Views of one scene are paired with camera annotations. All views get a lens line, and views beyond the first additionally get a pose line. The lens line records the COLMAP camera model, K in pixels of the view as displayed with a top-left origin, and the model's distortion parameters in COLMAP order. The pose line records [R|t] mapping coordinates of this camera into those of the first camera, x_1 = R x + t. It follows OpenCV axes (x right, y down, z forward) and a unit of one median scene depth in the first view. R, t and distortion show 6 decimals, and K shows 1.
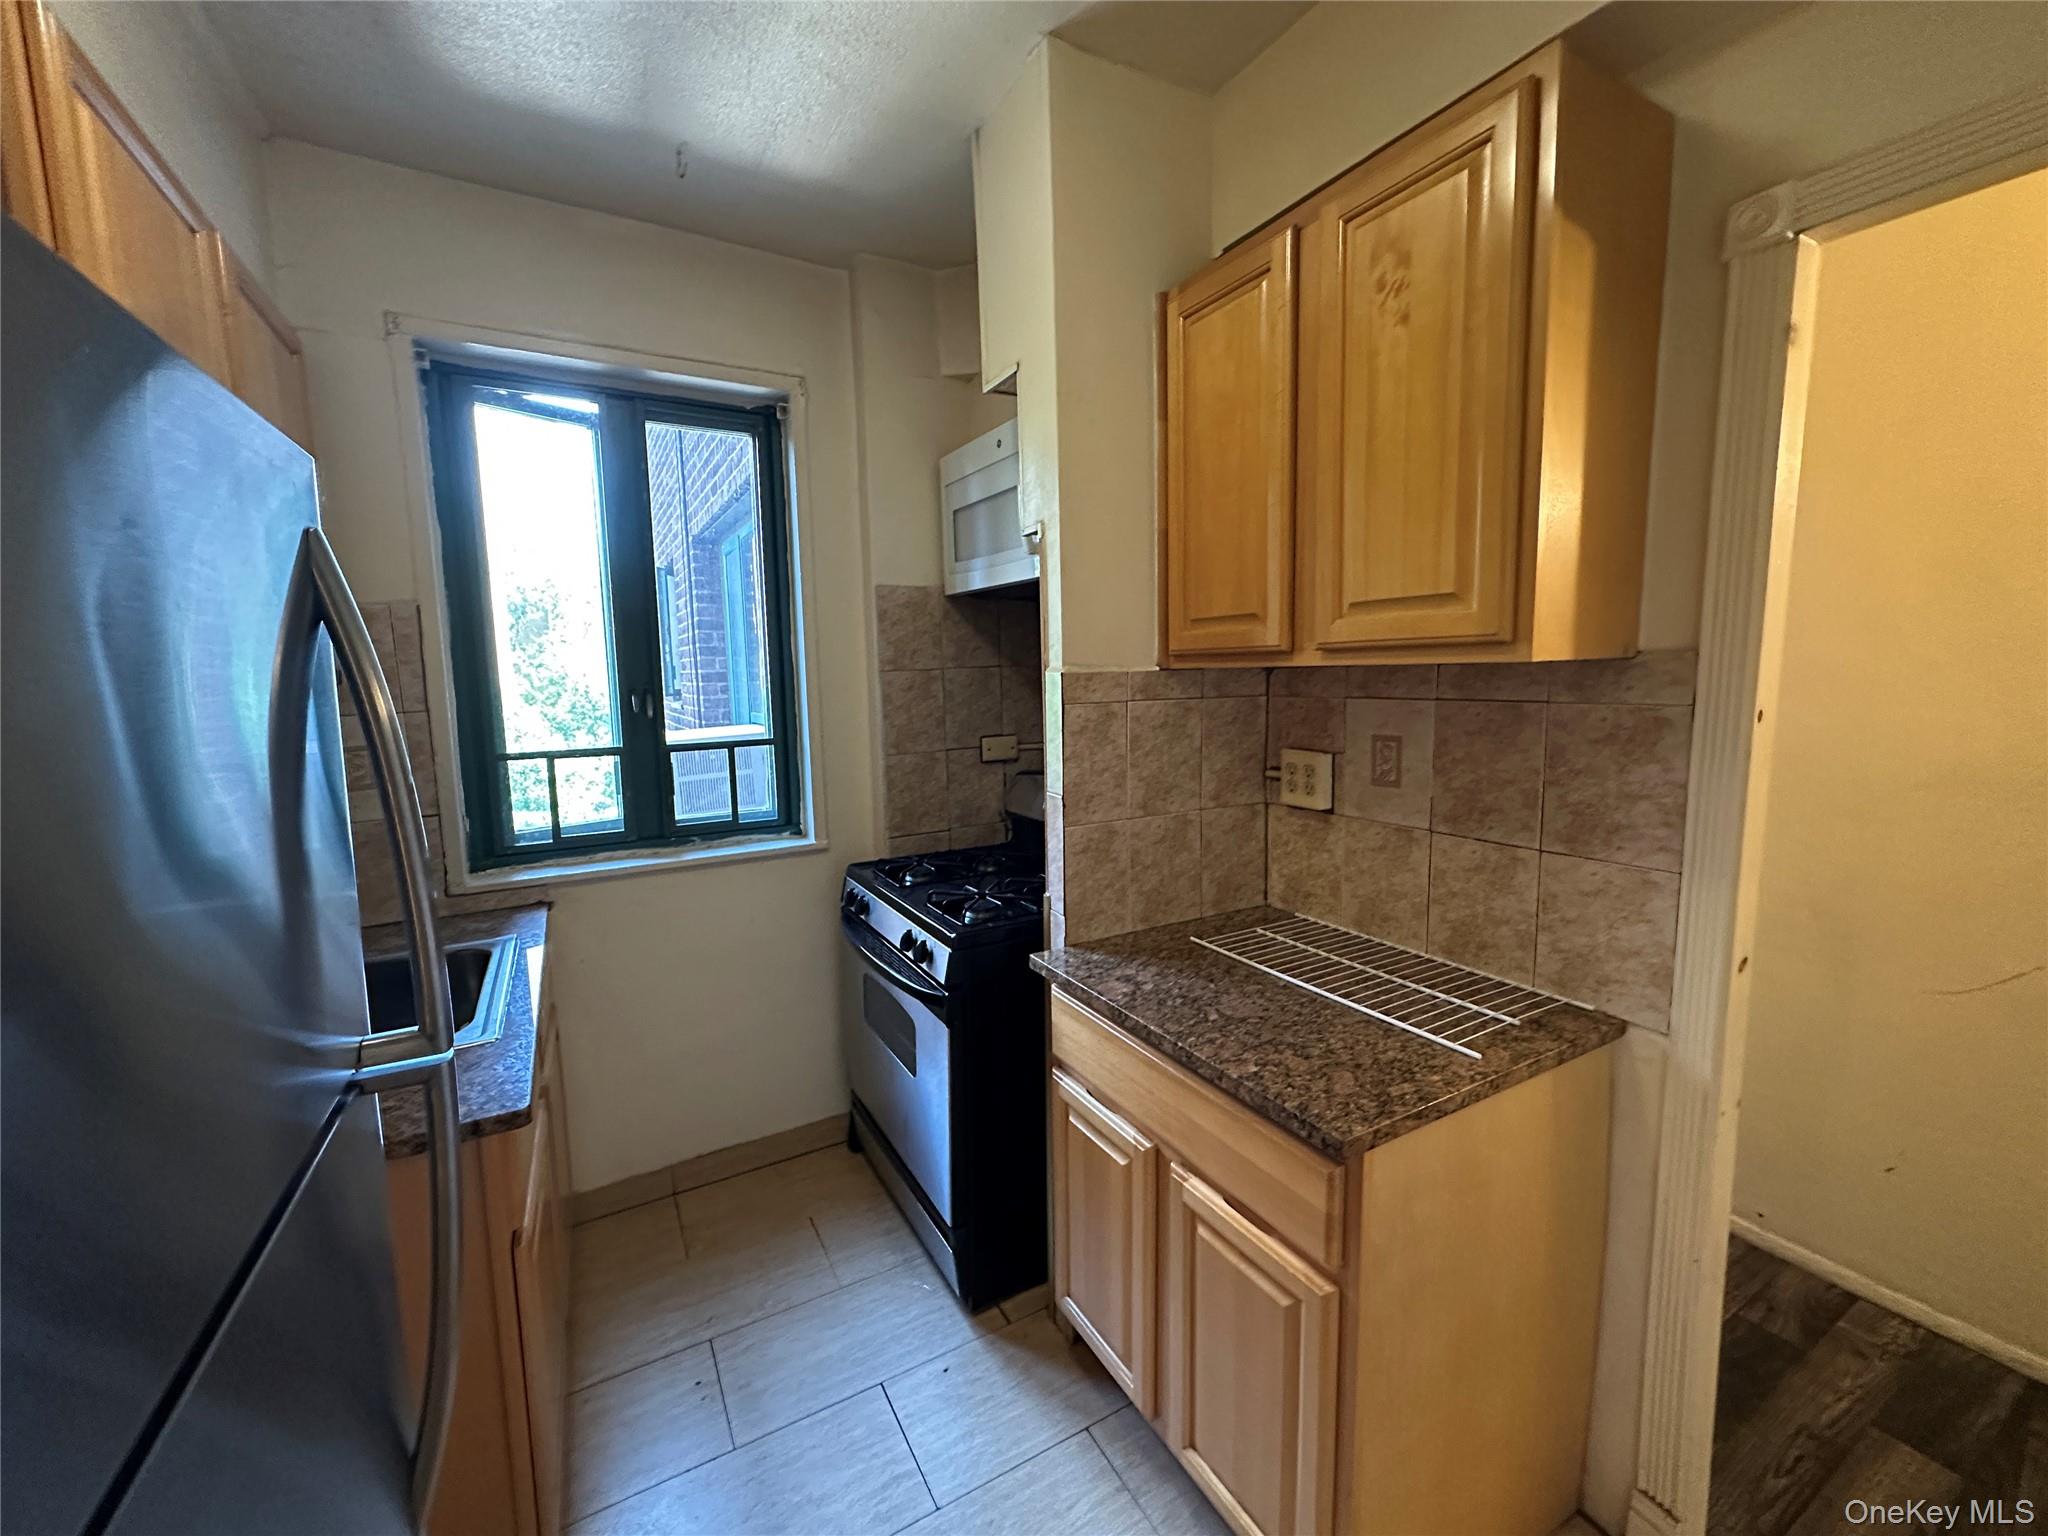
lens RADIAL K [[813.5, 0, 1021.3], [0, 813.5, 767.7], [0, 0, 1]] dist [-0.000577, 0.000343]
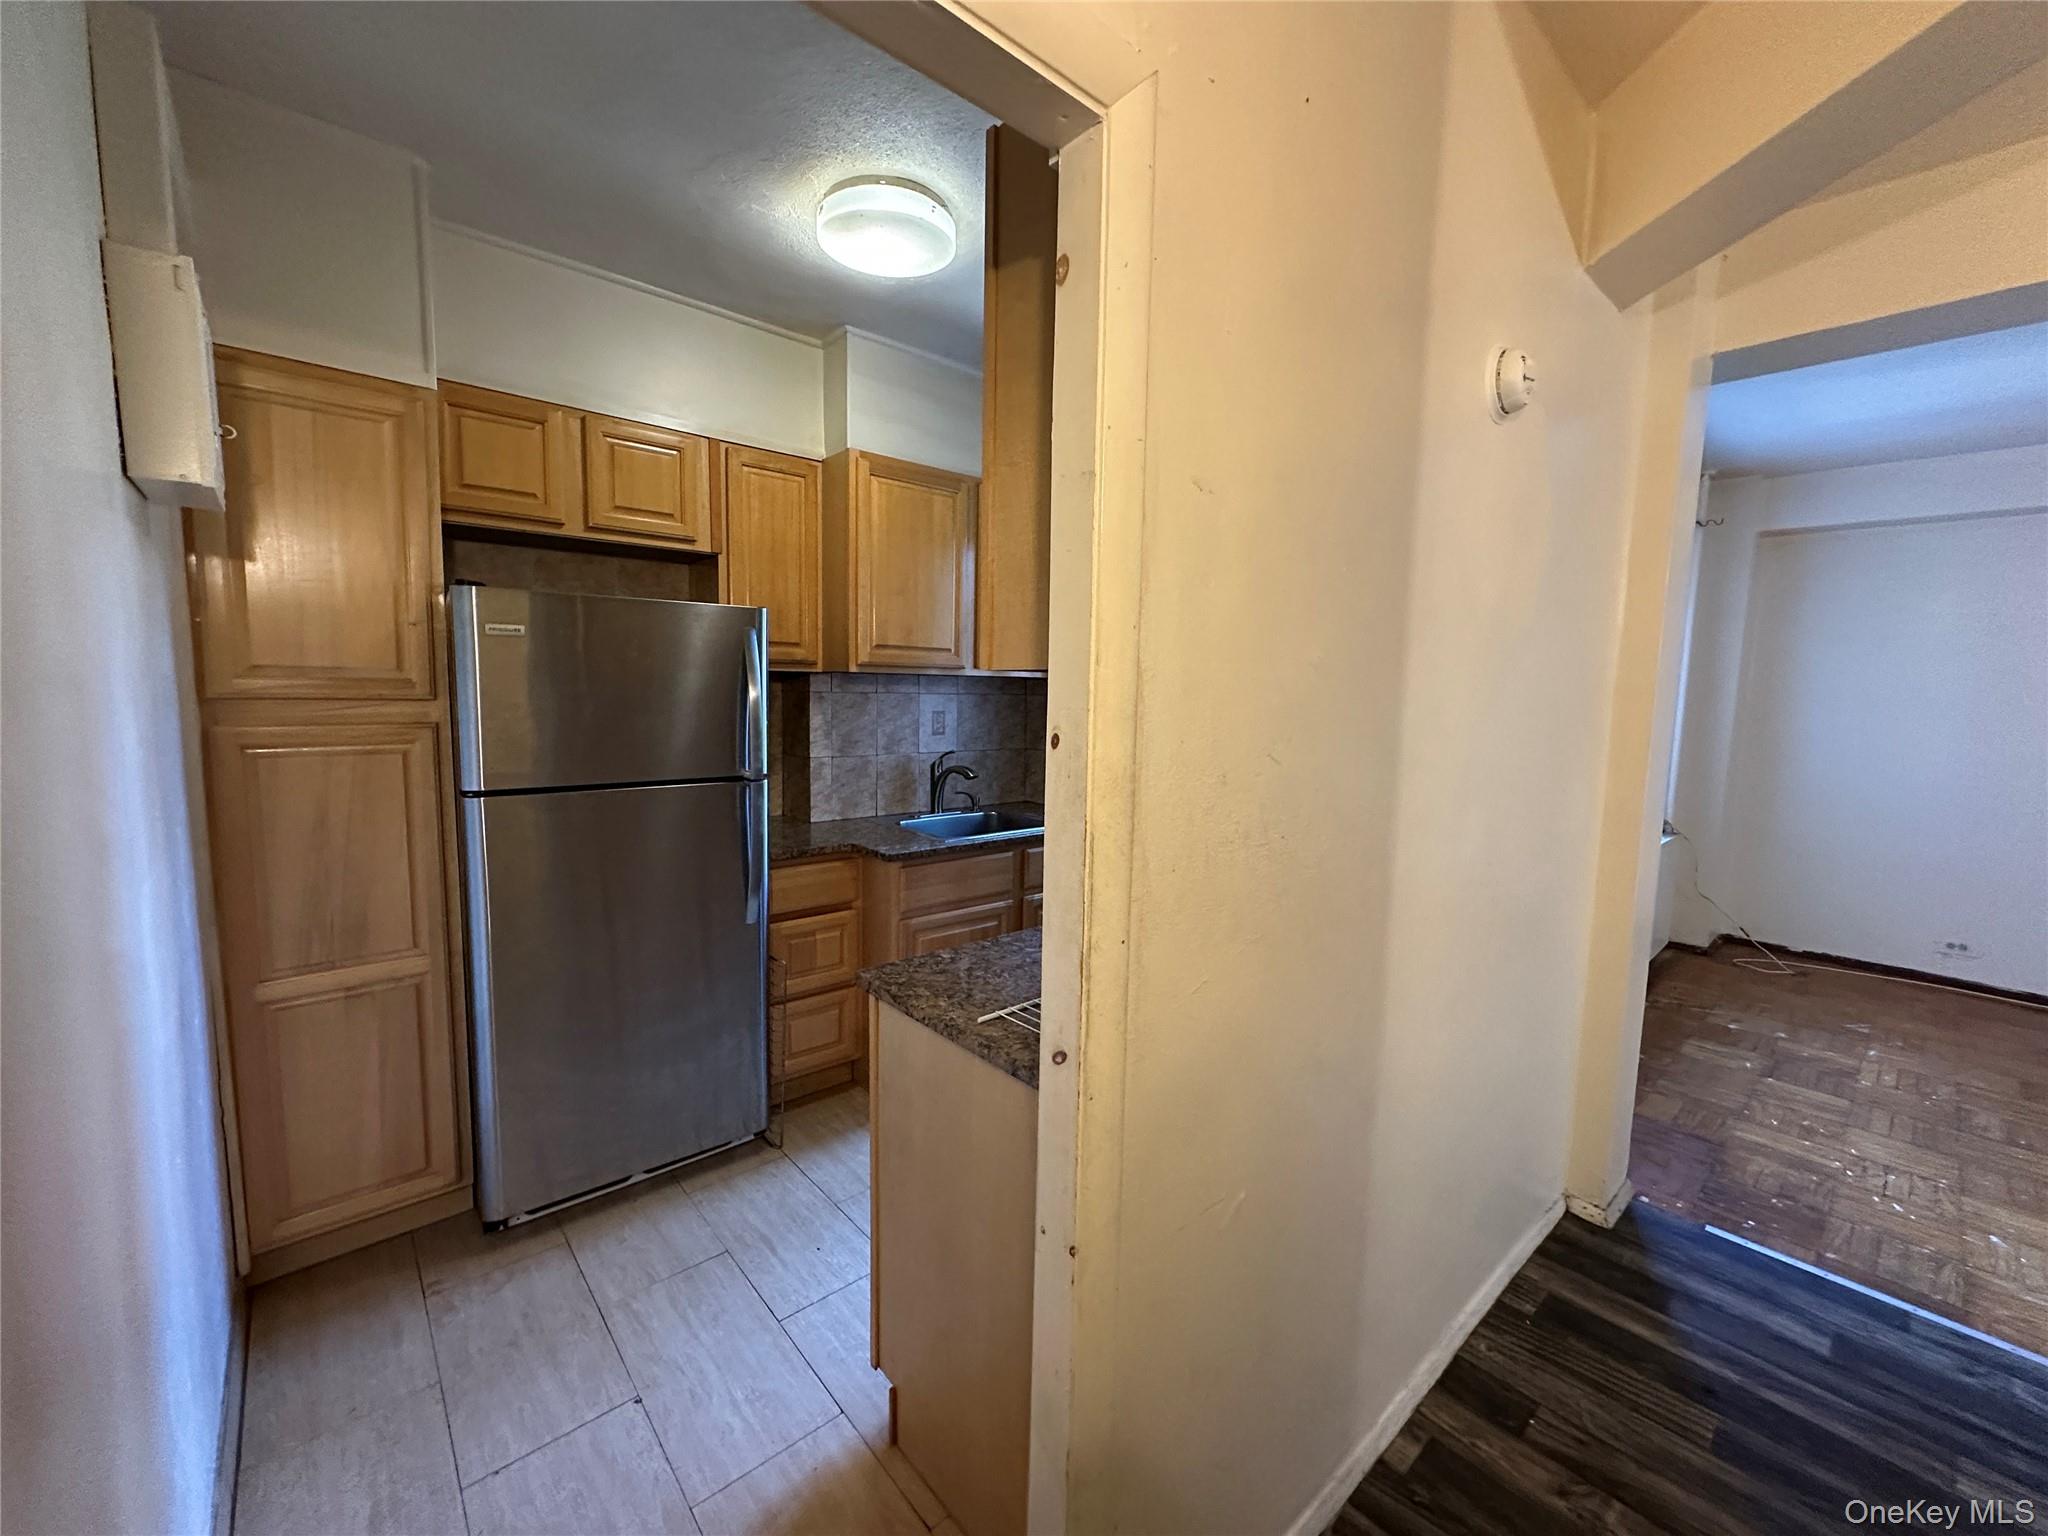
lens RADIAL K [[813.5, 0, 1021.3], [0, 813.5, 767.7], [0, 0, 1]] dist [-0.000577, 0.000343]
pose [[0.212079, 0.126994, -0.968966, 1.087295], [-0.140055, 0.985235, 0.098472, -0.073443], [0.967164, 0.114824, 0.226734, 0.507378]]
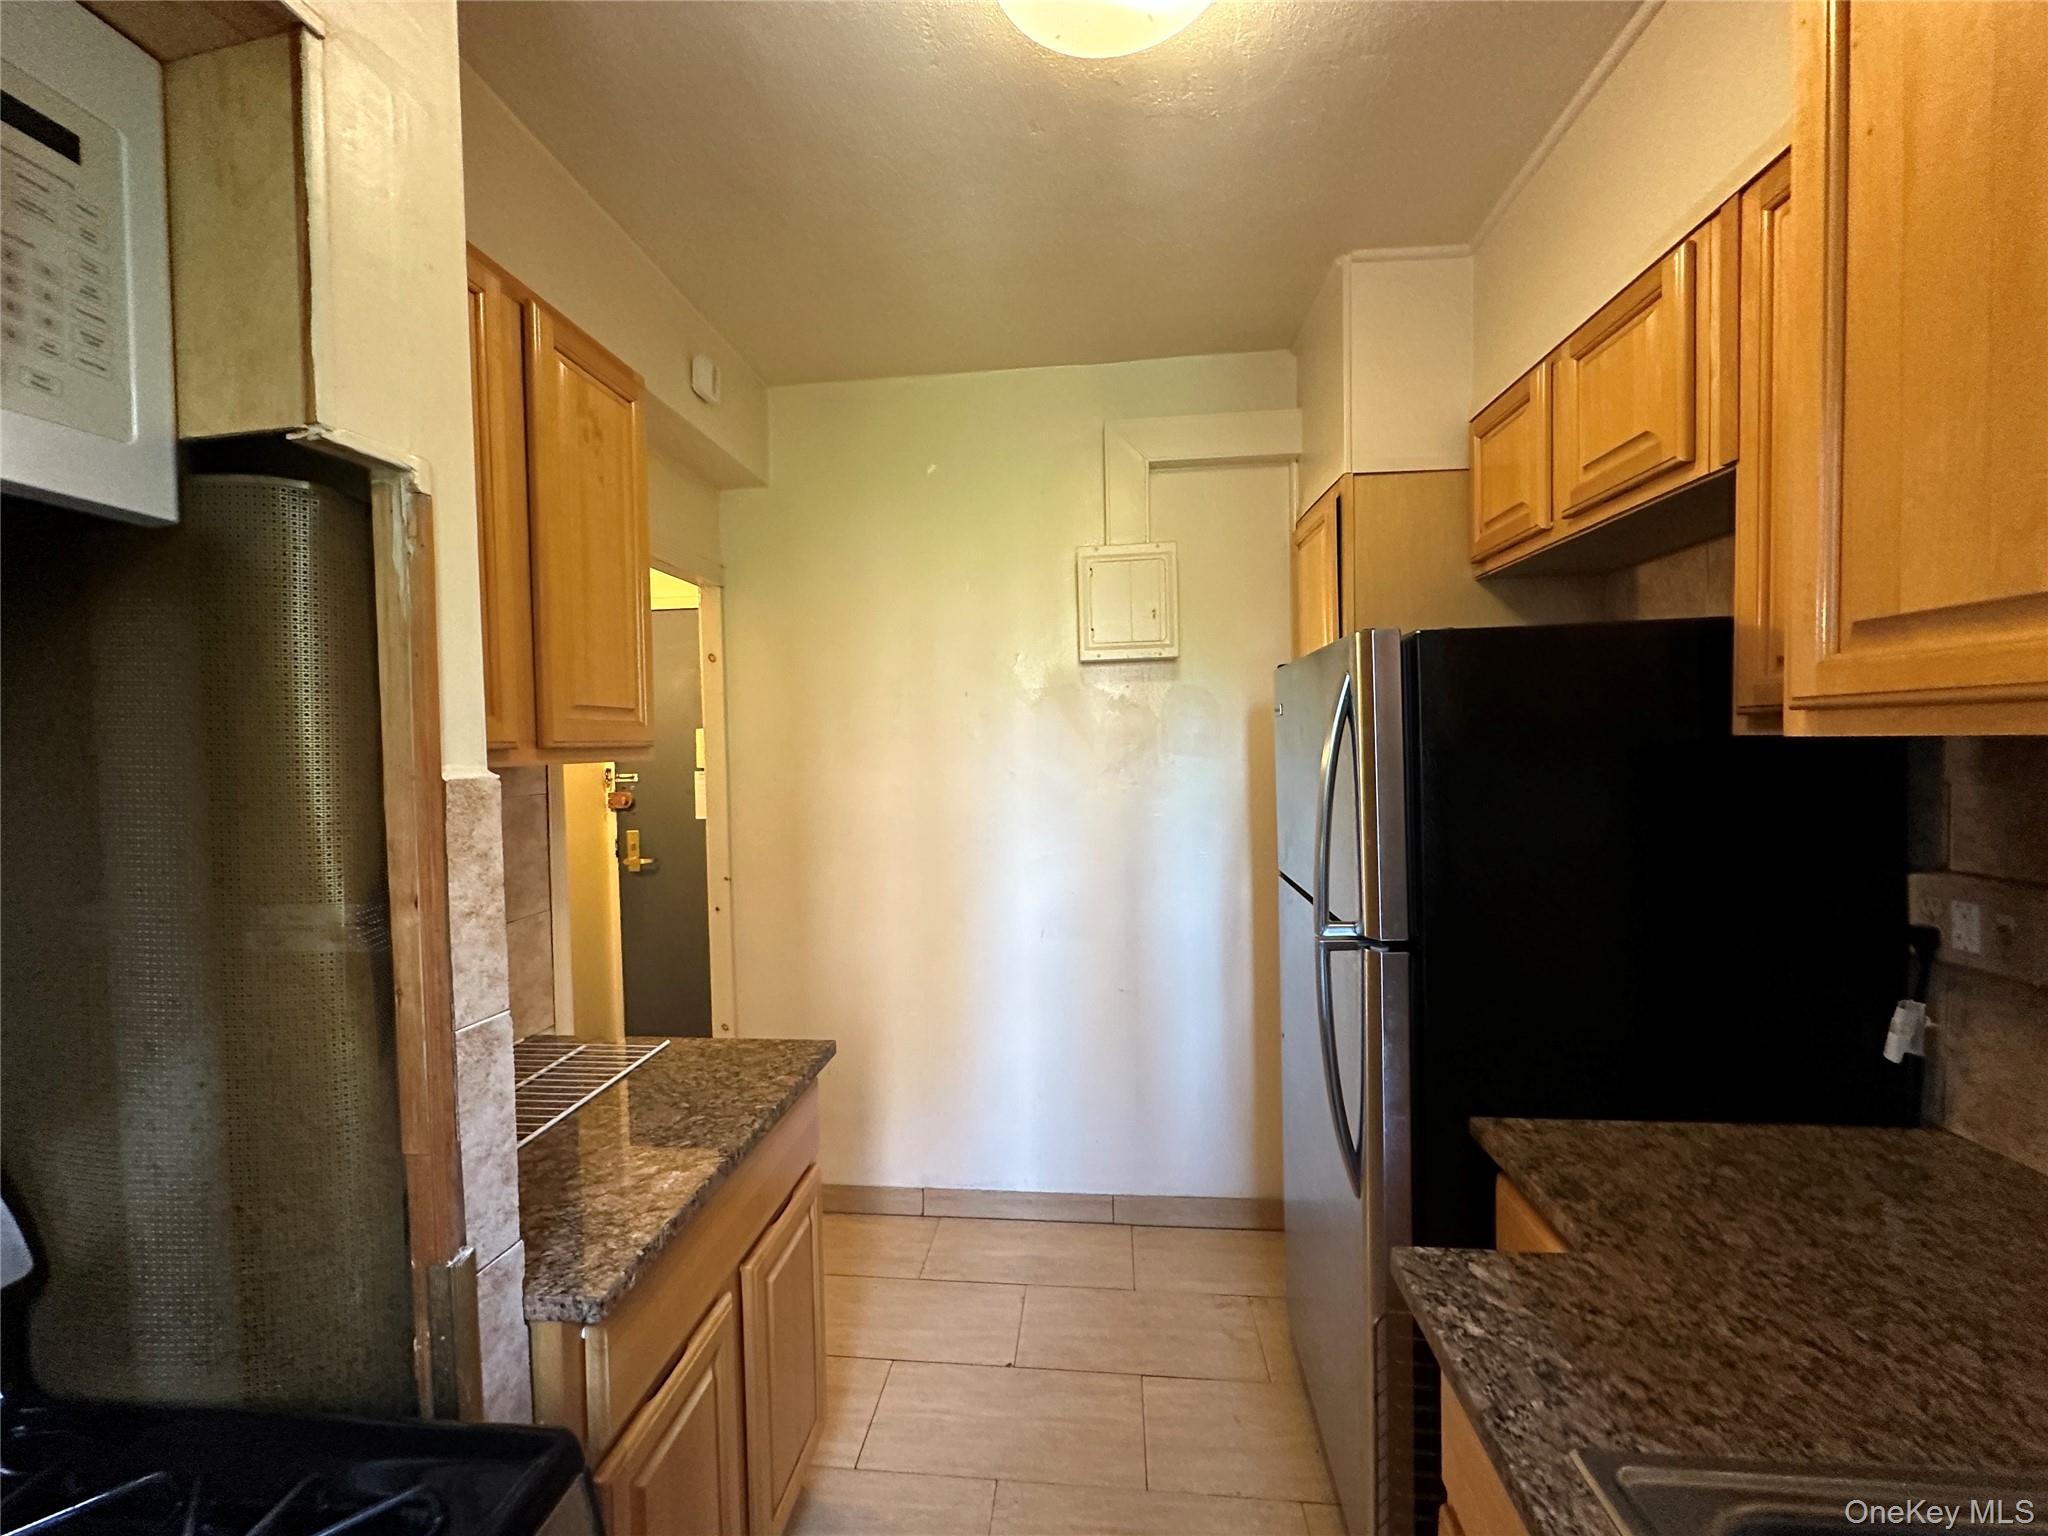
lens RADIAL K [[813.5, 0, 1021.3], [0, 813.5, 767.7], [0, 0, 1]] dist [-0.000577, 0.000343]
pose [[-0.816833, 0.020436, 0.576512, -0.494281], [0.105512, 0.987806, 0.114481, -0.135465], [-0.567143, 0.154341, -0.809029, 1.143035]]
